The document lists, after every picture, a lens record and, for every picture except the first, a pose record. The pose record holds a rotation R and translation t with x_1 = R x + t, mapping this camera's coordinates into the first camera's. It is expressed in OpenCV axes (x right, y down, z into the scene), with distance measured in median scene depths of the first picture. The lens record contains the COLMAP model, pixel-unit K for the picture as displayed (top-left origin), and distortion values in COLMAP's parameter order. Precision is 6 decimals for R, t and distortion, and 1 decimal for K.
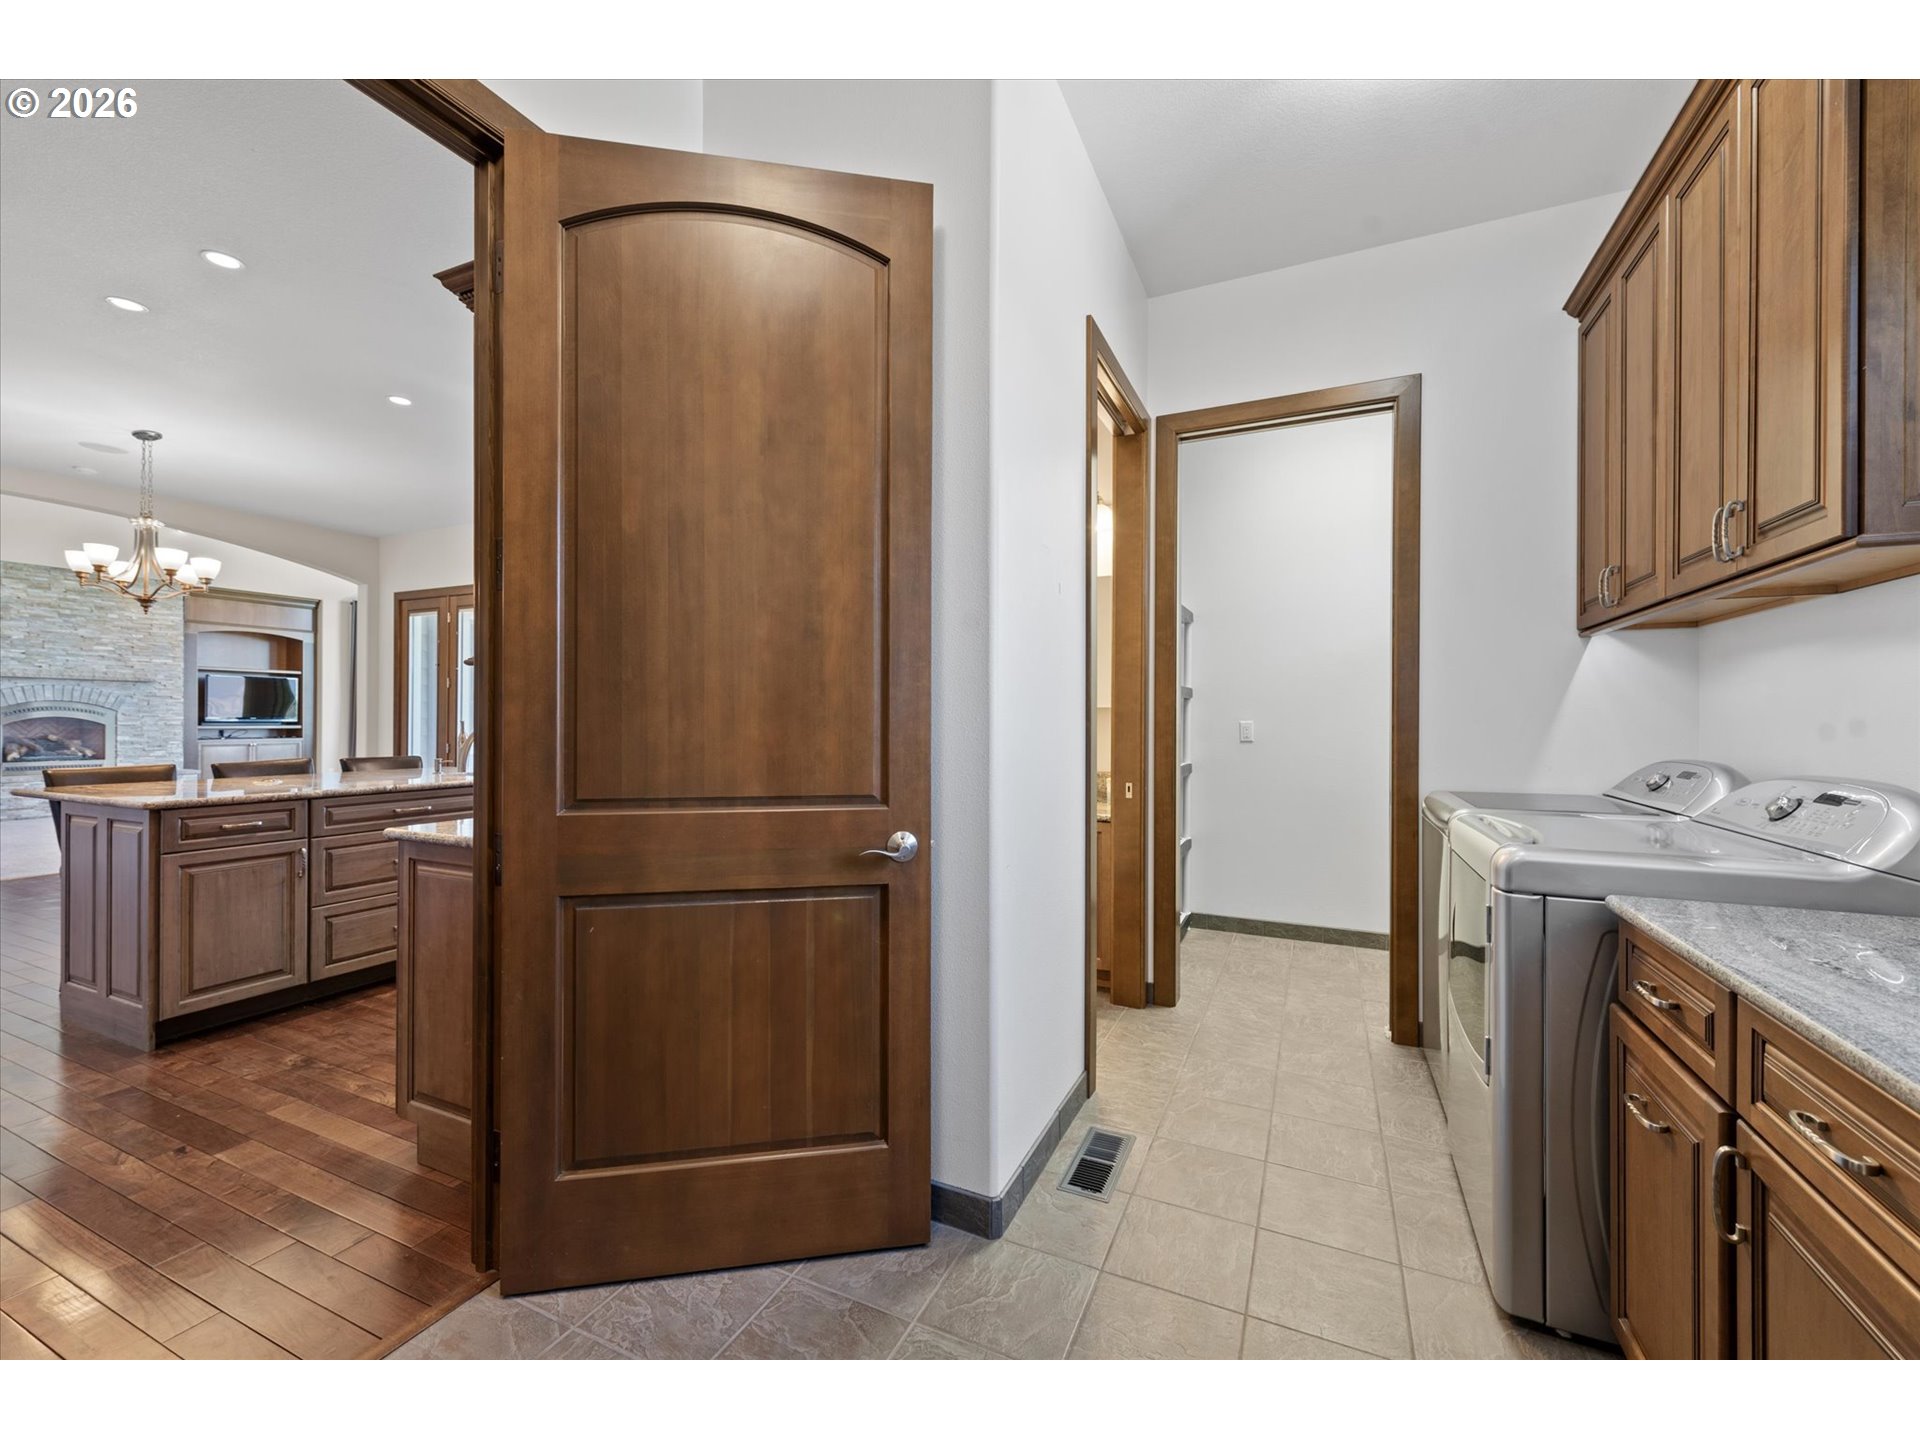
lens RADIAL K [[768.9, 0, 970.1], [0, 768.9, 720.9], [0, 0, 1]] dist [-0.001053, -0.000573]
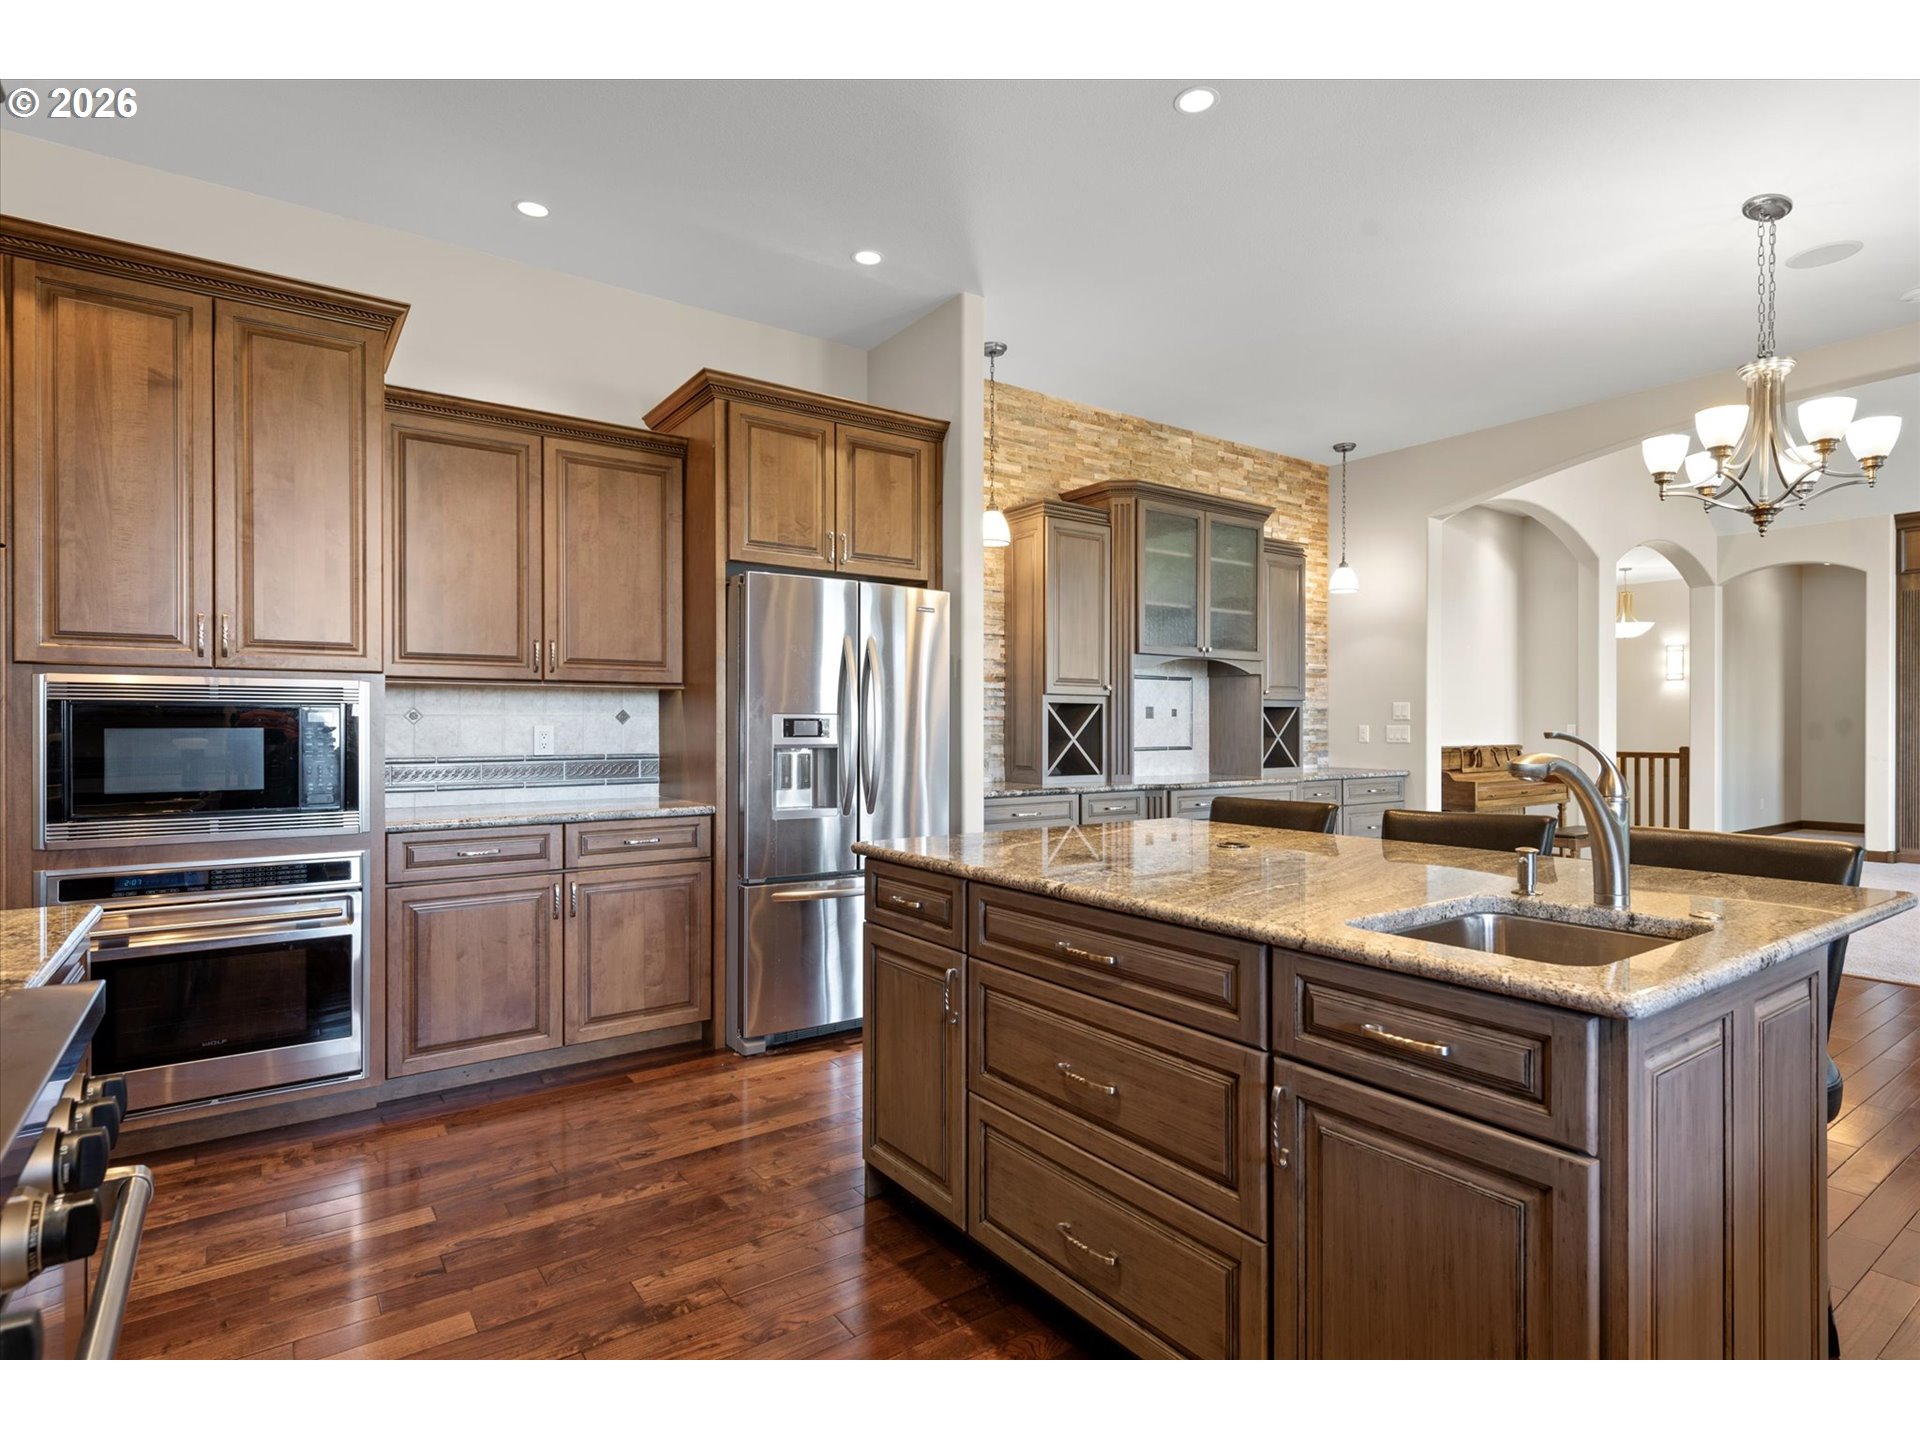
lens RADIAL K [[990.6, 0, 970.4], [0, 990.6, 727.4], [0, 0, 1]] dist [0.006607, 0.000473]
pose [[-0.493204, -0.000711, -0.869913, -0.101405], [-0.006658, 0.999973, 0.002958, -0.000946], [0.869888, 0.007251, -0.493196, 0.482125]]
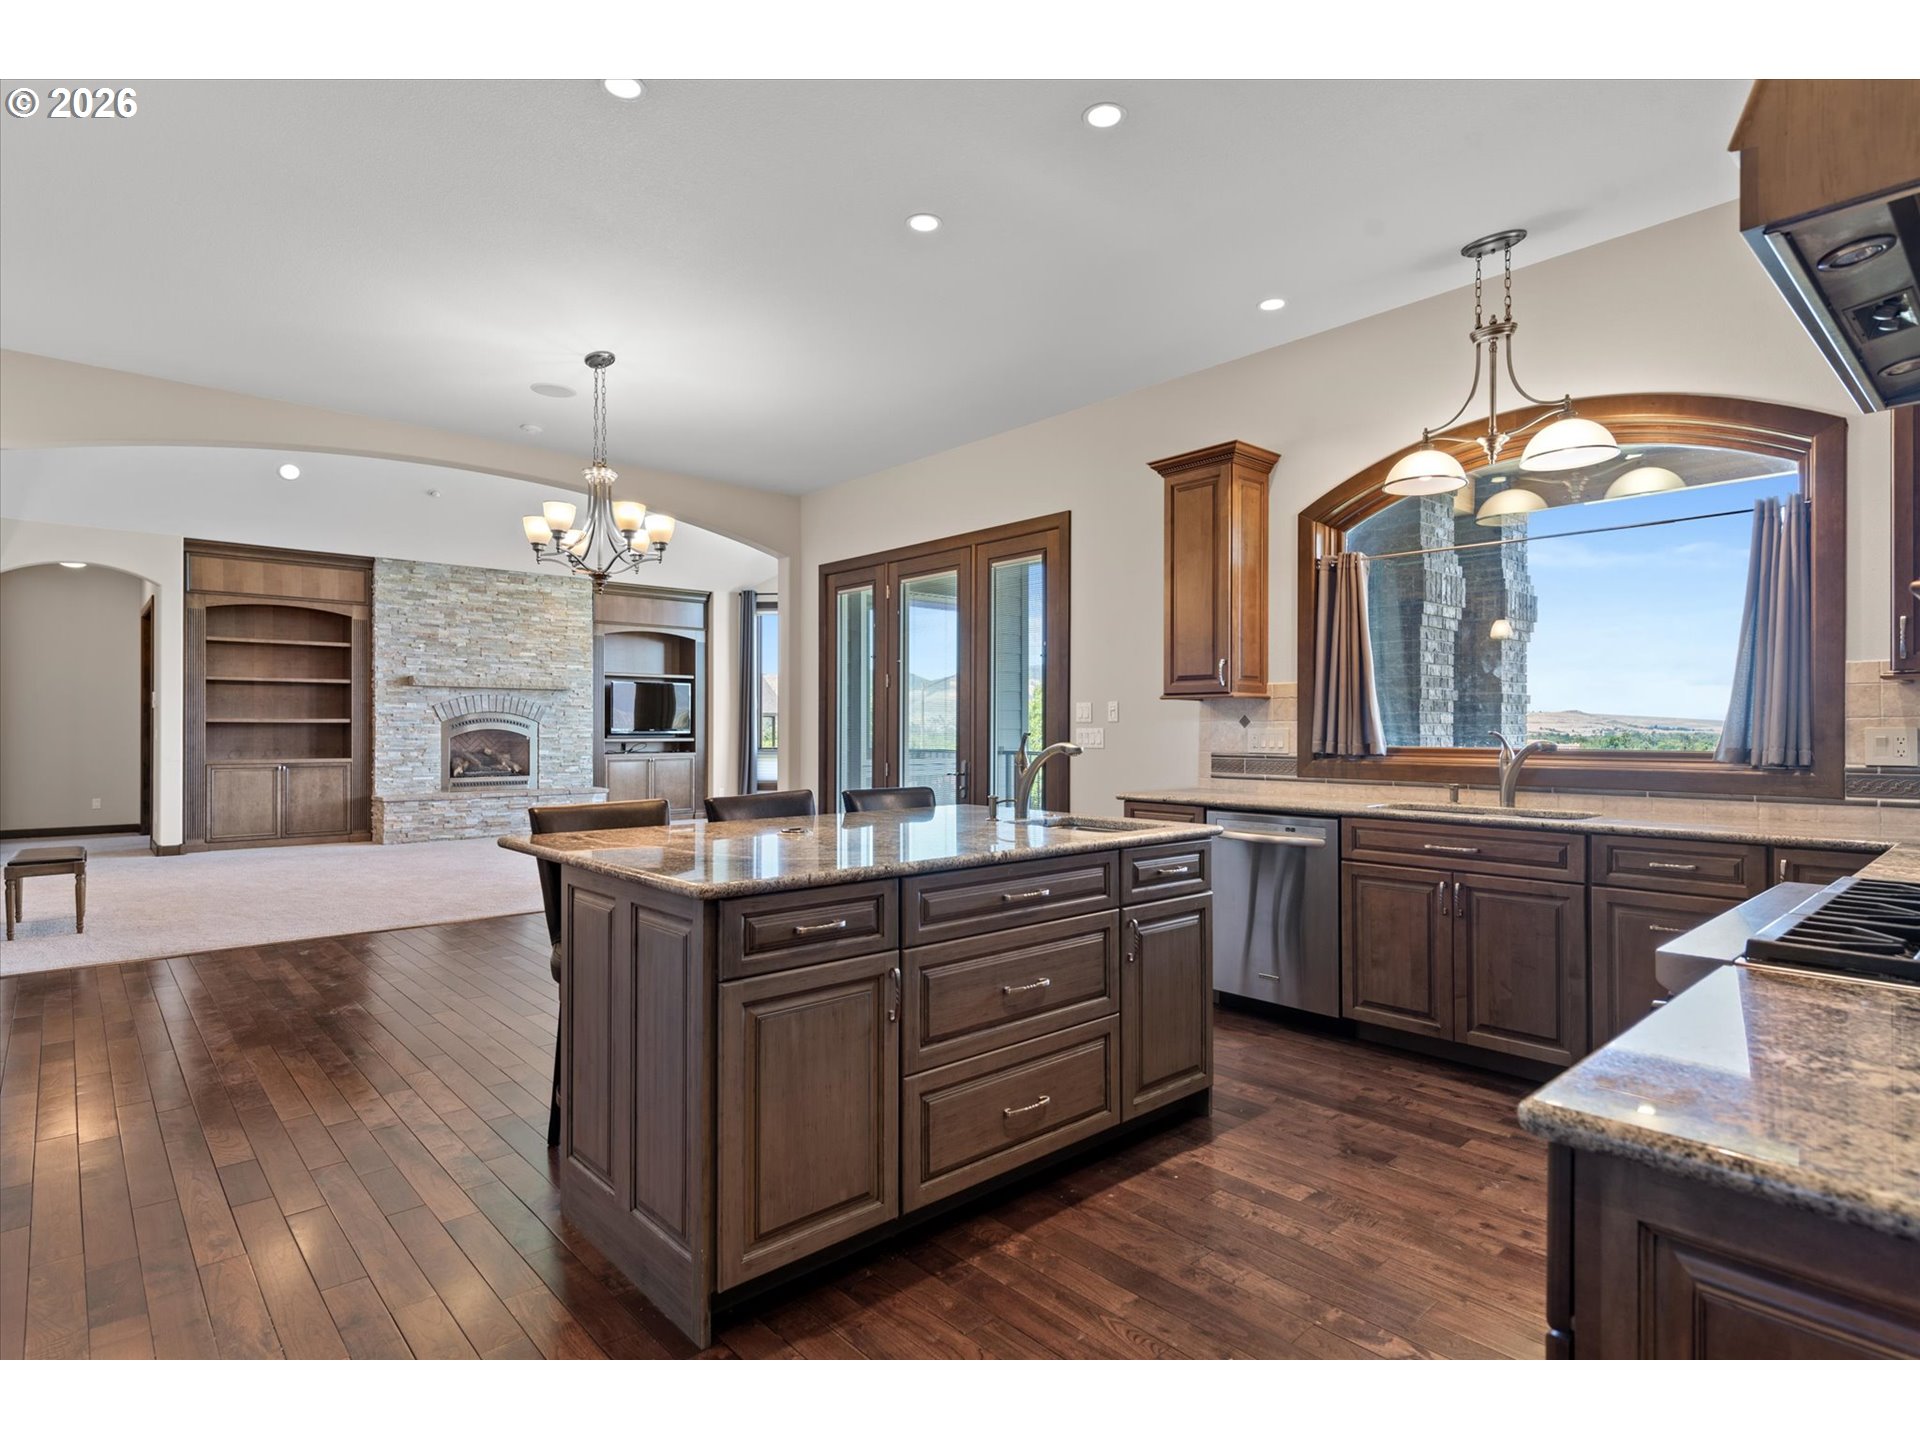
lens RADIAL K [[990.6, 0, 970.4], [0, 990.6, 727.4], [0, 0, 1]] dist [0.006607, 0.000473]
pose [[0.917859, -0.004883, -0.396876, -0.194299], [0.003504, 0.999985, -0.004200, -0.000471], [0.396891, 0.002464, 0.917863, 0.135758]]
